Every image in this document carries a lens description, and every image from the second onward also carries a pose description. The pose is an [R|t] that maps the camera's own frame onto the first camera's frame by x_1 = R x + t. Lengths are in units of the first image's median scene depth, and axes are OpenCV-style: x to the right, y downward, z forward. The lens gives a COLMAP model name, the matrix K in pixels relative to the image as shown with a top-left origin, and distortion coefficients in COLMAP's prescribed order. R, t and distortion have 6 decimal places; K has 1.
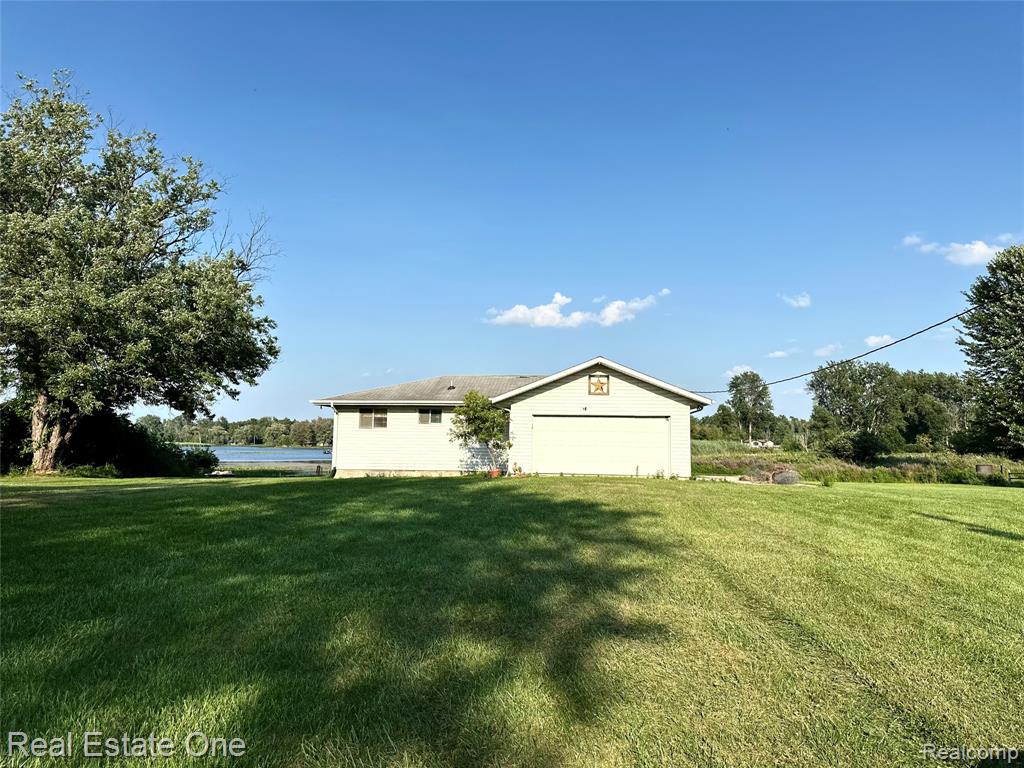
lens RADIAL K [[719.9, 0, 508.8], [0, 719.9, 365.7], [0, 0, 1]] dist [0.006589, -0.004915]
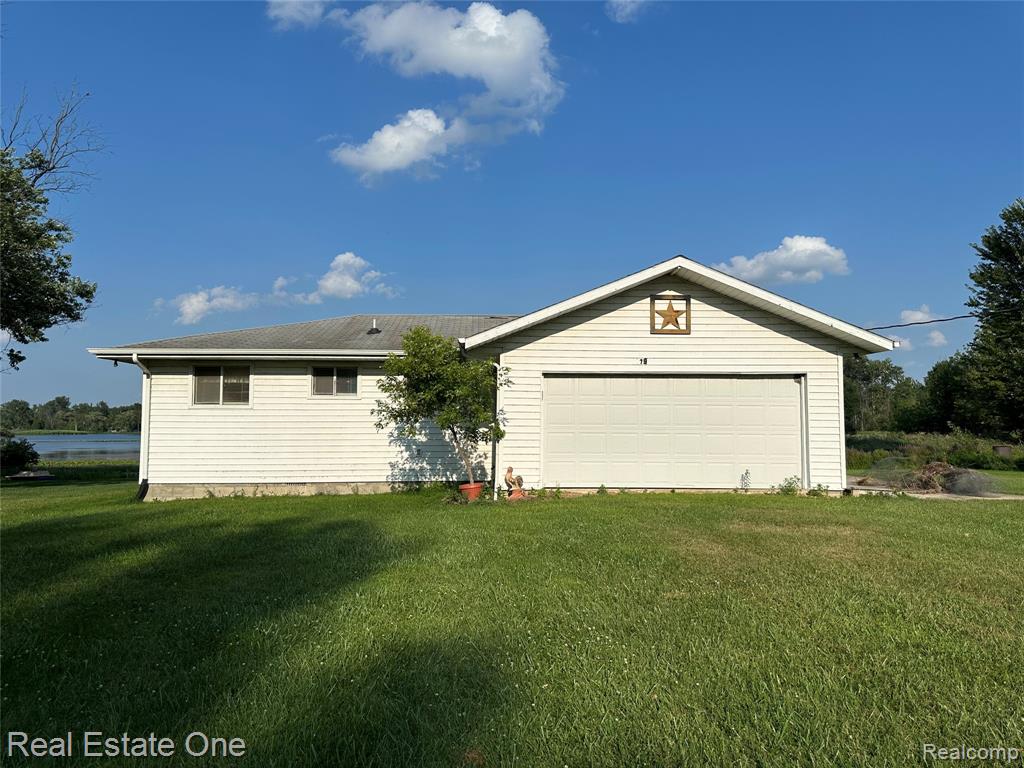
lens RADIAL K [[706.8, 0, 512.0], [0, 706.8, 384.0], [0, 0, 1]] dist [0.092725, -0.130536]
pose [[0.991467, -0.003860, 0.130303, -0.048827], [-0.002457, 0.998831, 0.048285, 0.047663], [-0.130337, -0.048193, 0.990298, 0.469338]]
